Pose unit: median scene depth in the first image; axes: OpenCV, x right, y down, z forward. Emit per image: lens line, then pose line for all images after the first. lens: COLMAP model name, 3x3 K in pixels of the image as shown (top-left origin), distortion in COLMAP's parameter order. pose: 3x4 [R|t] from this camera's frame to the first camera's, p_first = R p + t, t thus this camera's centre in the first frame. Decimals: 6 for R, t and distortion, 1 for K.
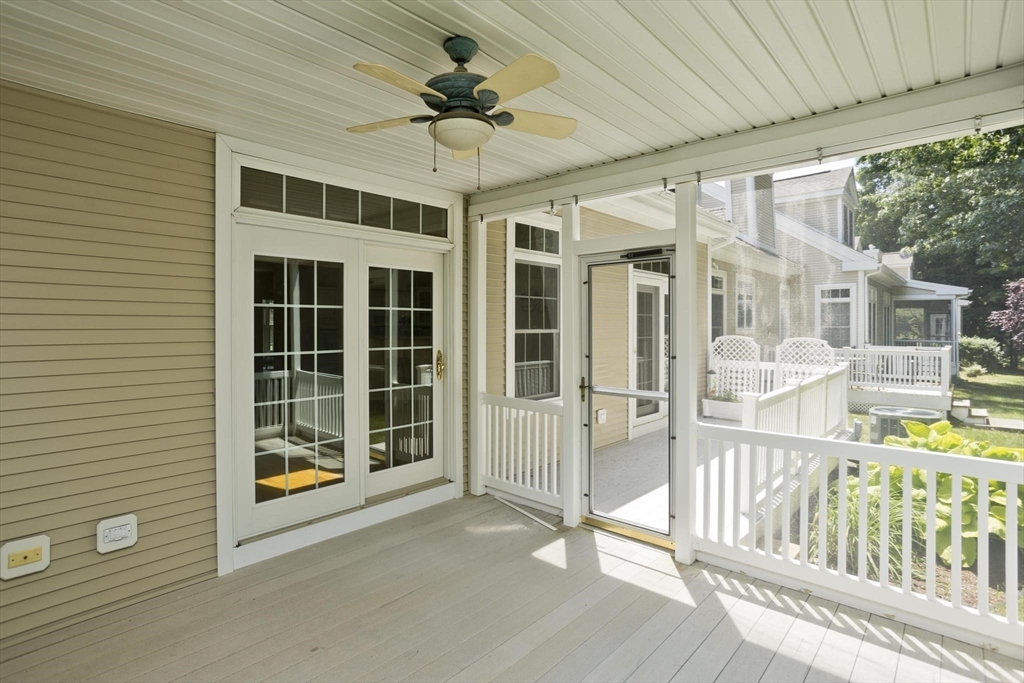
lens RADIAL K [[507.0, 0, 512.5], [0, 507.0, 324.0], [0, 0, 1]] dist [-0.030108, 0.012337]
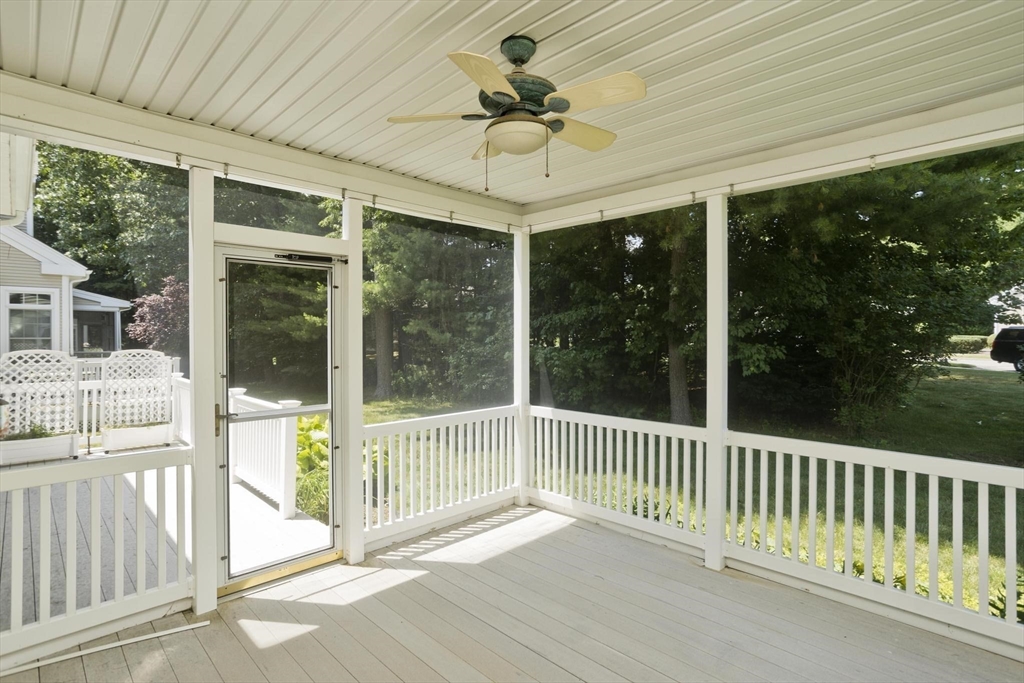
lens RADIAL K [[507.0, 0, 514.9], [0, 507.0, 337.3], [0, 0, 1]] dist [-0.030108, 0.012337]
pose [[0.060090, -0.003717, 0.998186, -0.670170], [-0.001912, 0.999991, 0.003839, 0.001557], [-0.998191, -0.002139, 0.060082, 0.596629]]
